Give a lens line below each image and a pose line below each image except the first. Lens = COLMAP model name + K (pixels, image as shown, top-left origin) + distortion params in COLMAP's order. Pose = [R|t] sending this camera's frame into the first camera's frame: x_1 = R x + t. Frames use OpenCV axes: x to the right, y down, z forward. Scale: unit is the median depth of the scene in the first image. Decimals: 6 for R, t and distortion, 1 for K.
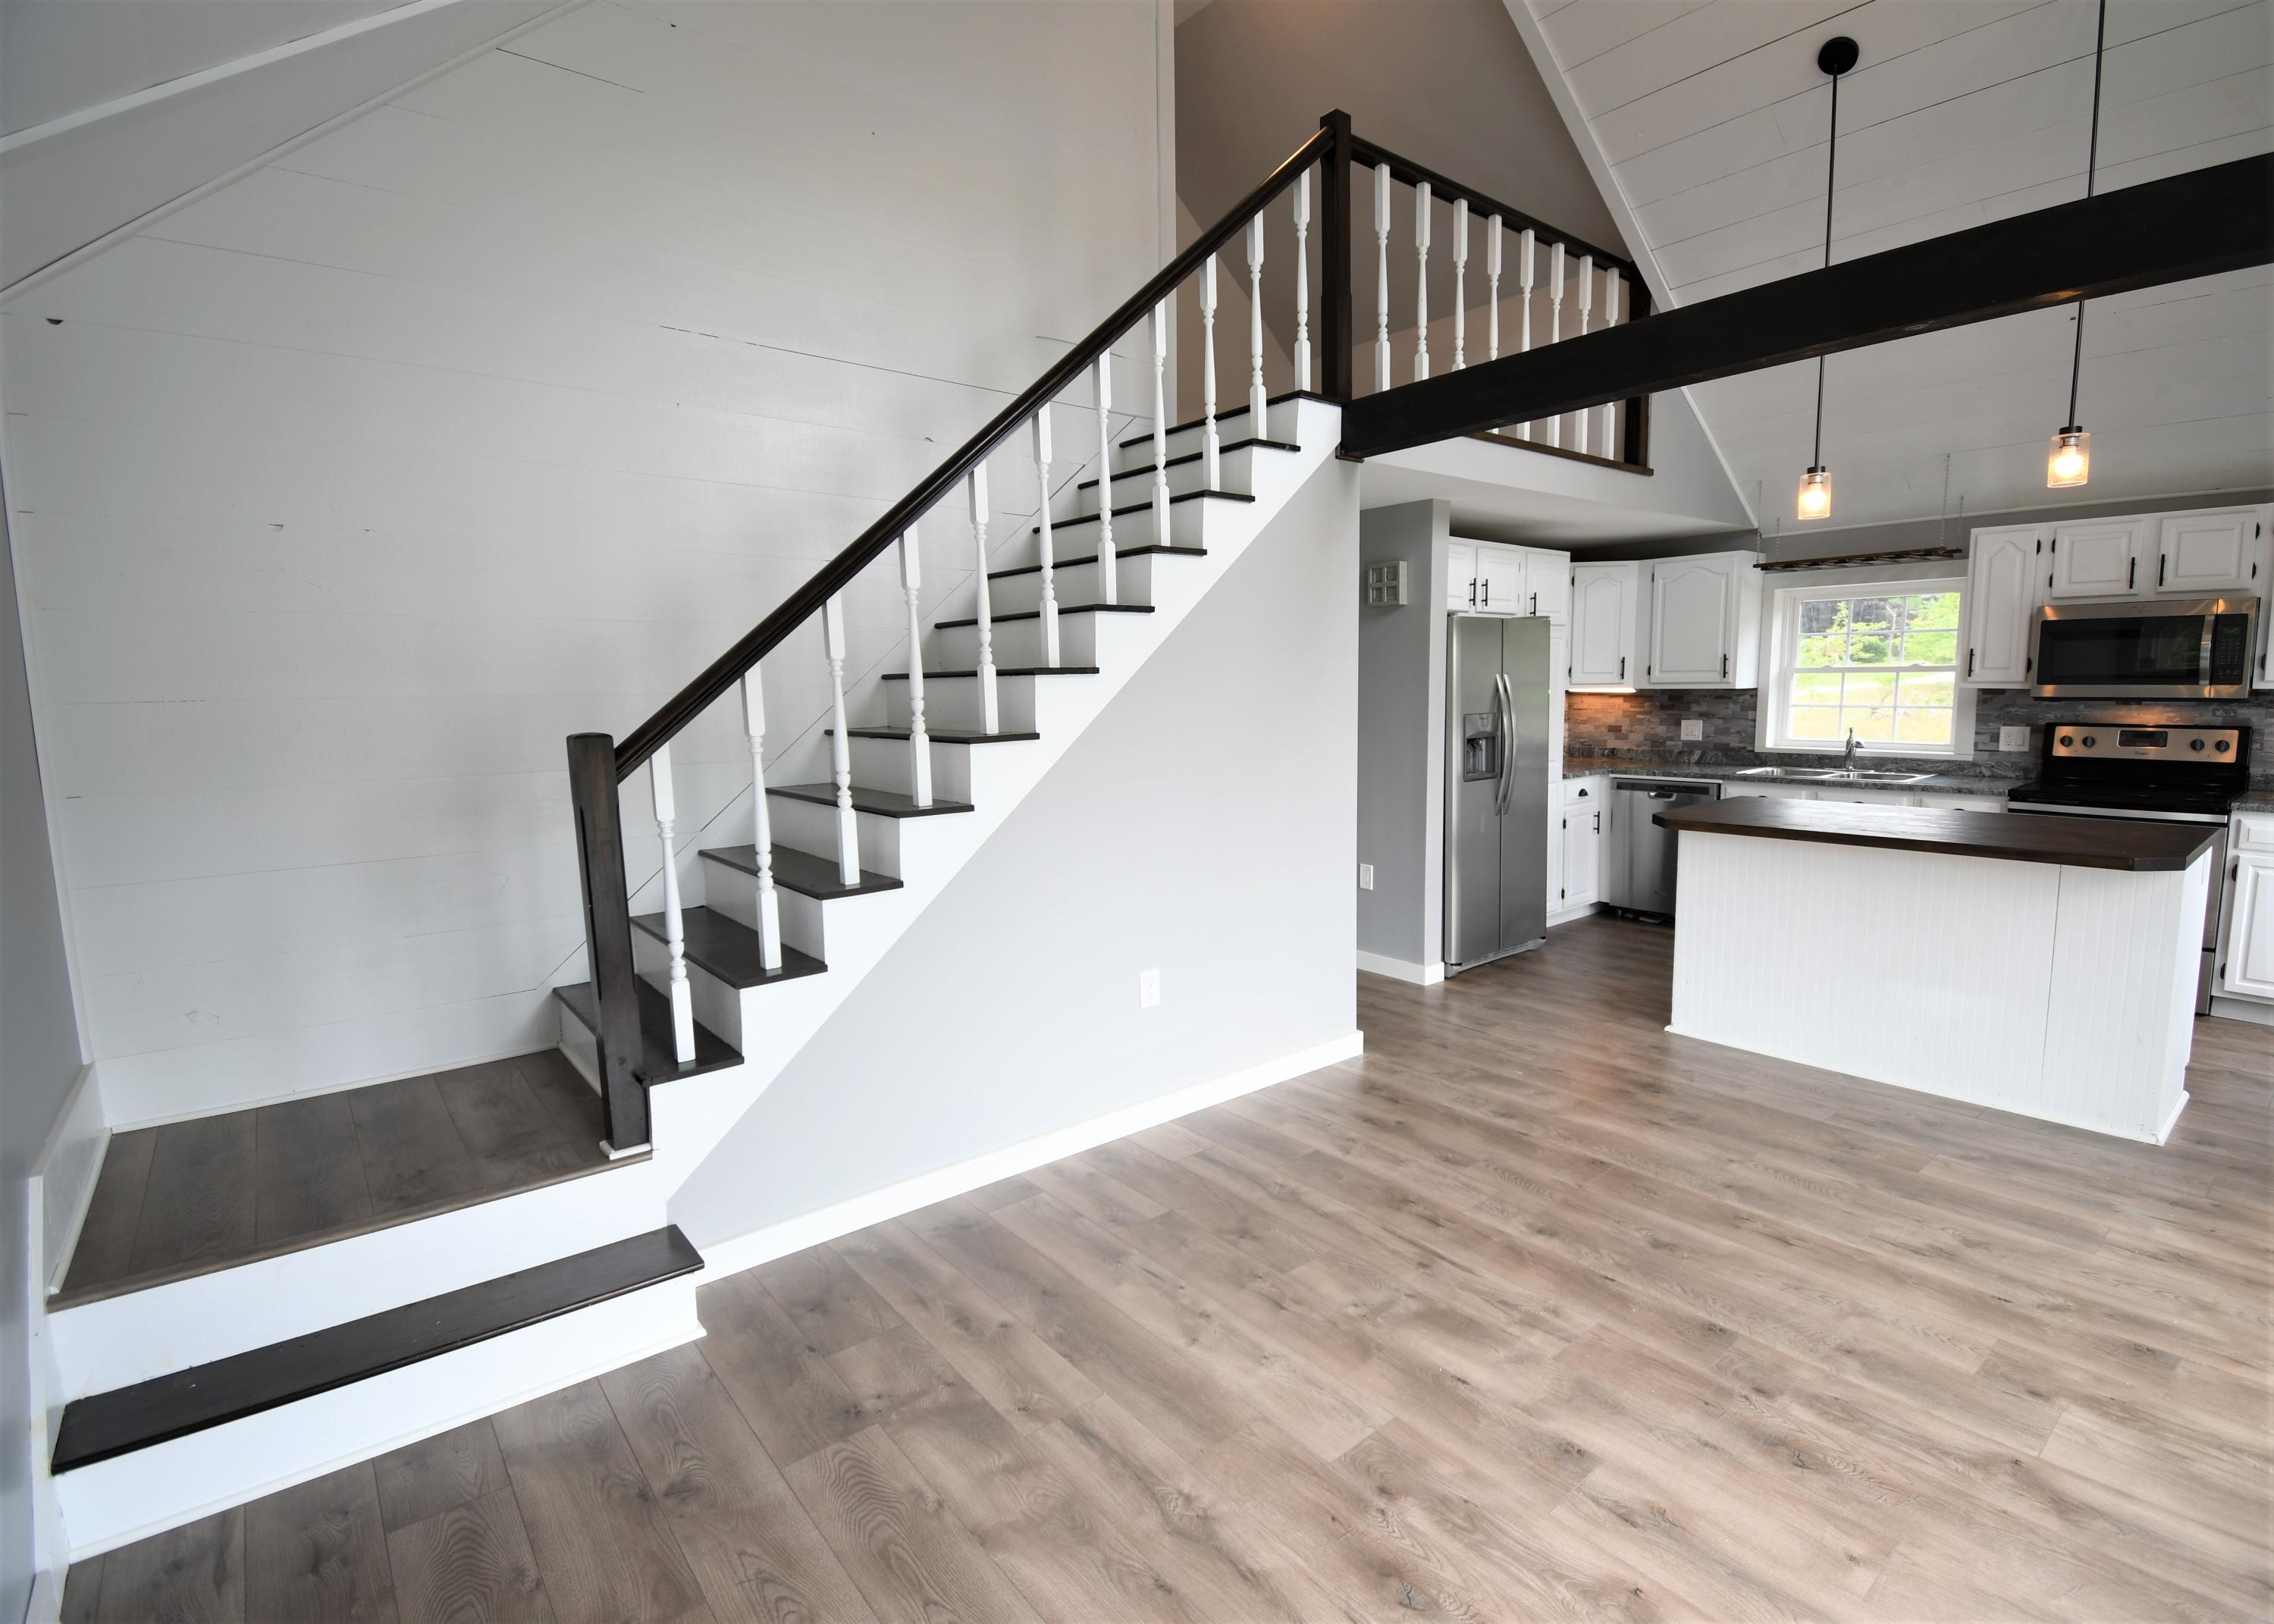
lens RADIAL K [[1072.0, 0, 1202.9], [0, 1072.0, 819.4], [0, 0, 1]] dist [0.001494, -0.022651]
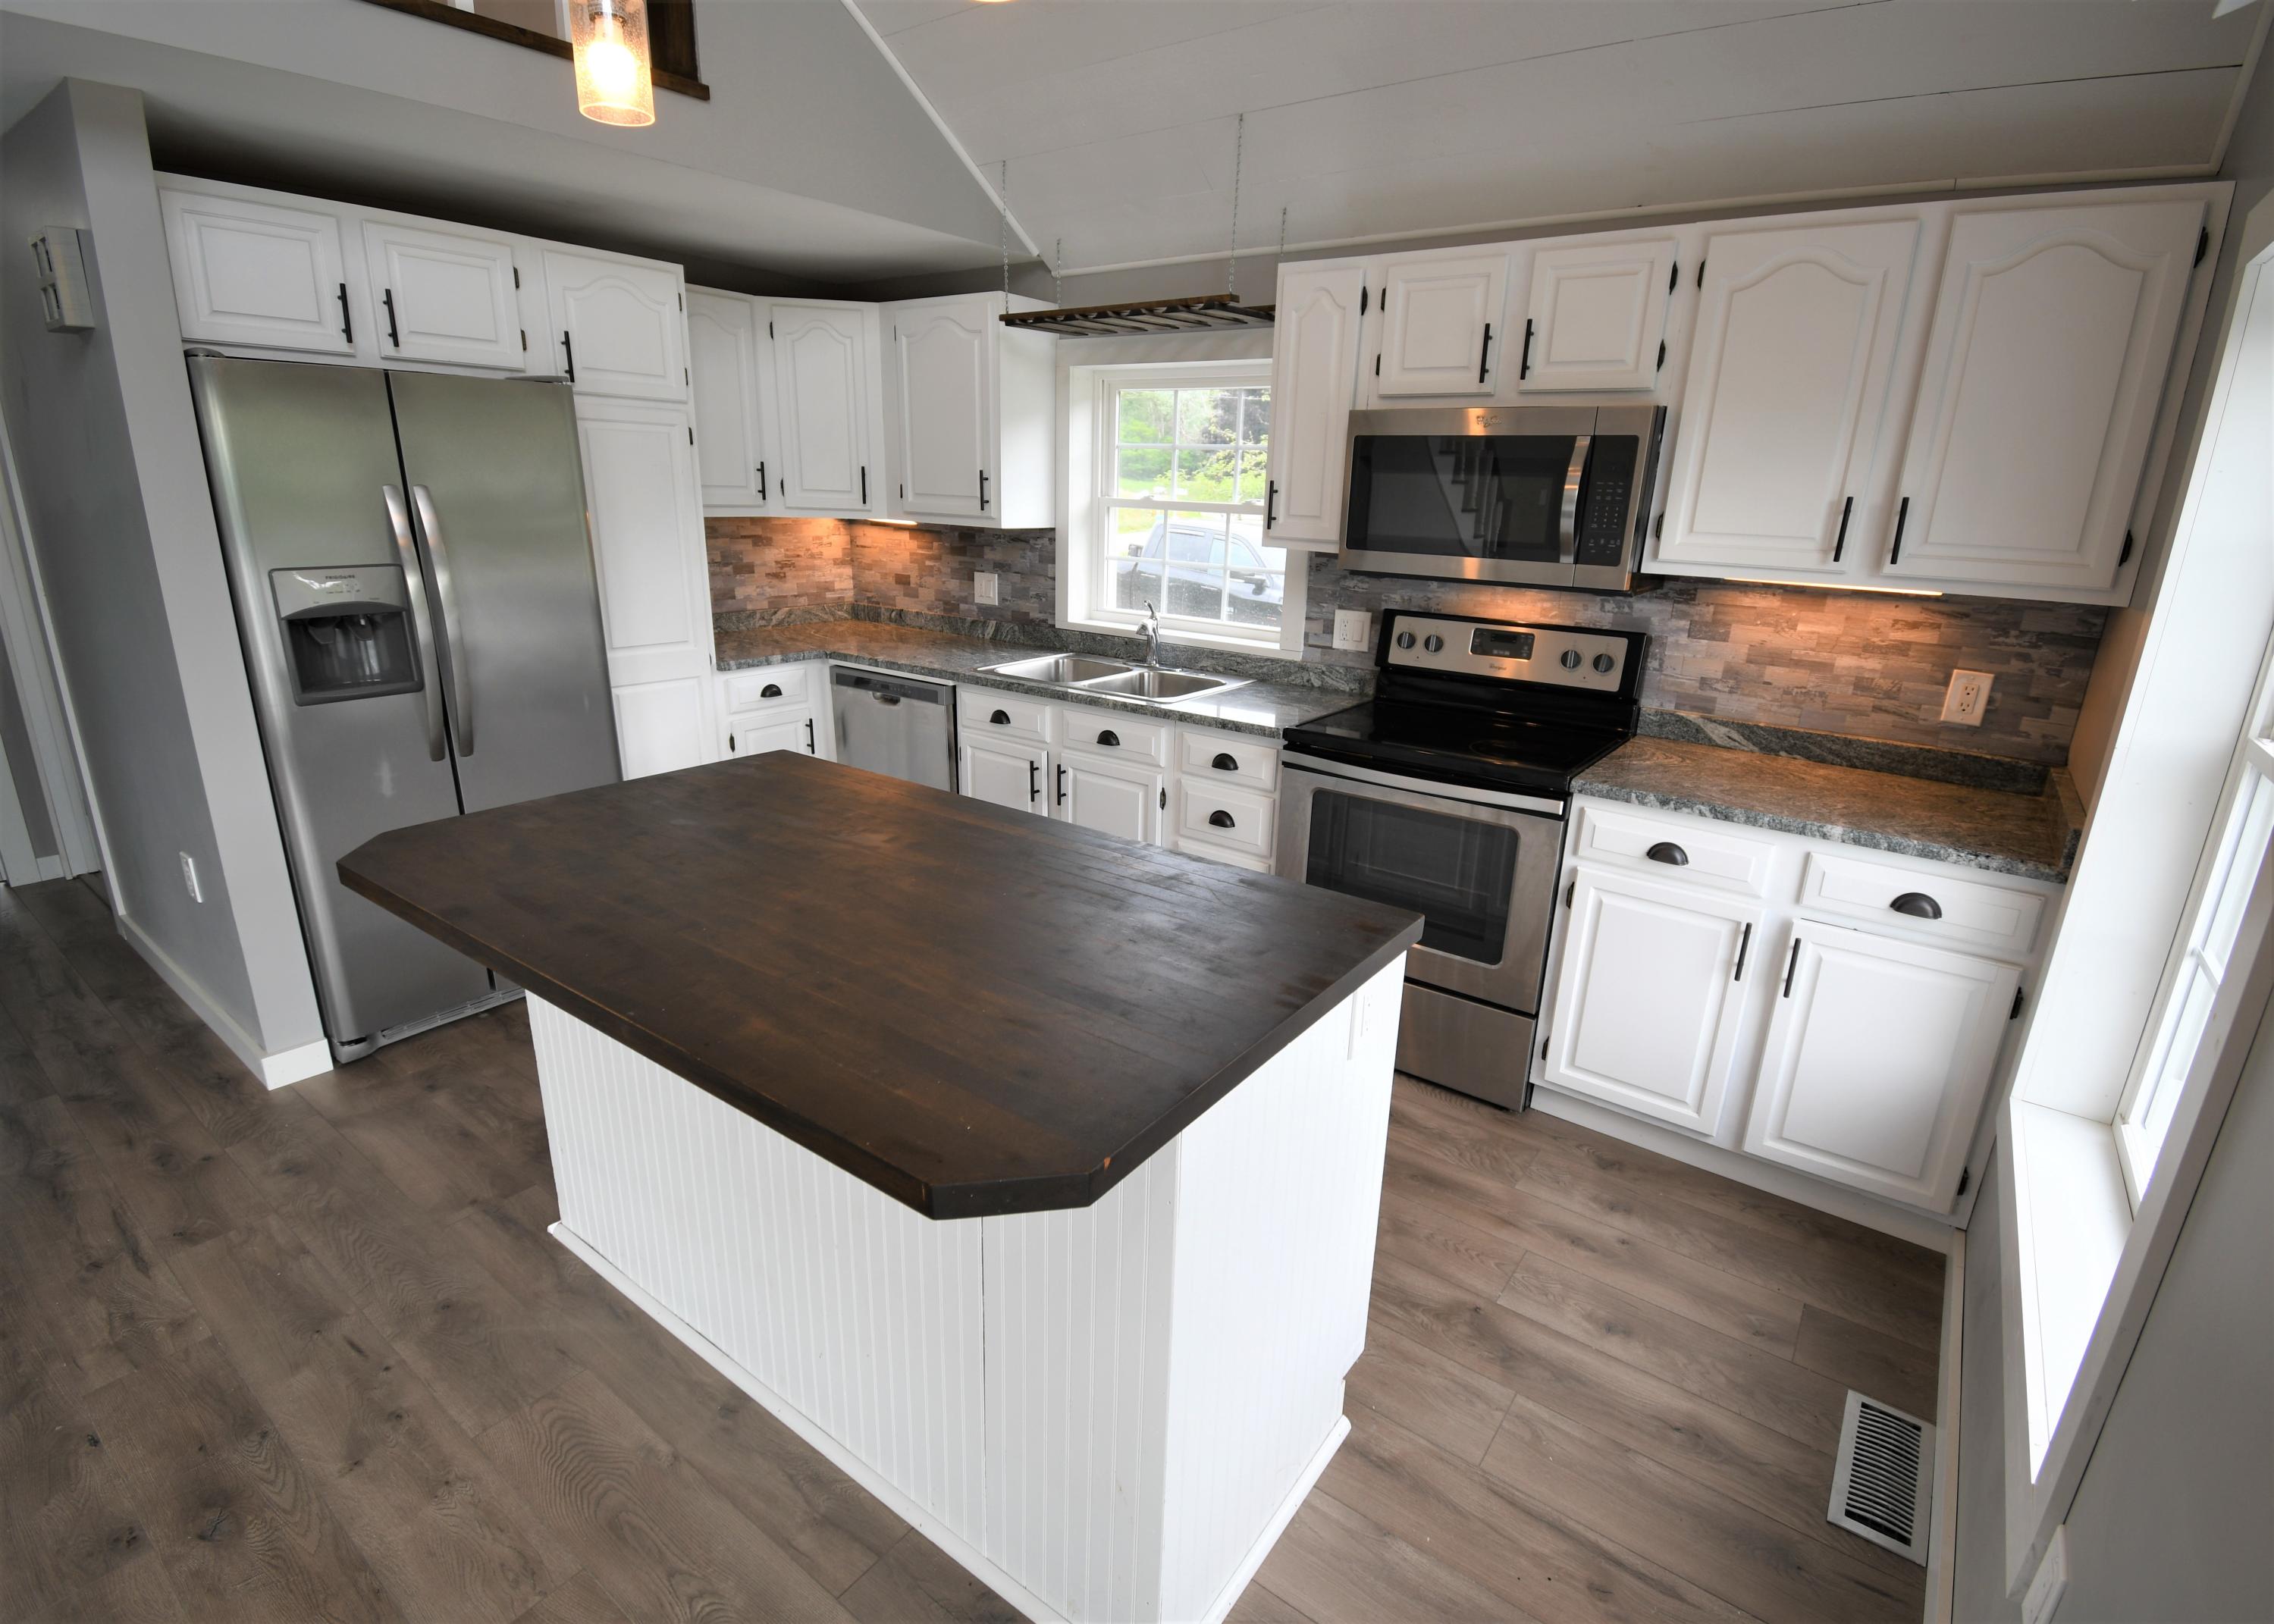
lens RADIAL K [[1061.0, 0, 1194.7], [0, 1061.0, 815.0], [0, 0, 1]] dist [0.024451, -0.027915]
pose [[0.967364, -0.028311, 0.251804, 0.619510], [-0.015851, 0.985031, 0.171646, -0.091133], [-0.252895, -0.170035, 0.952435, 0.485296]]
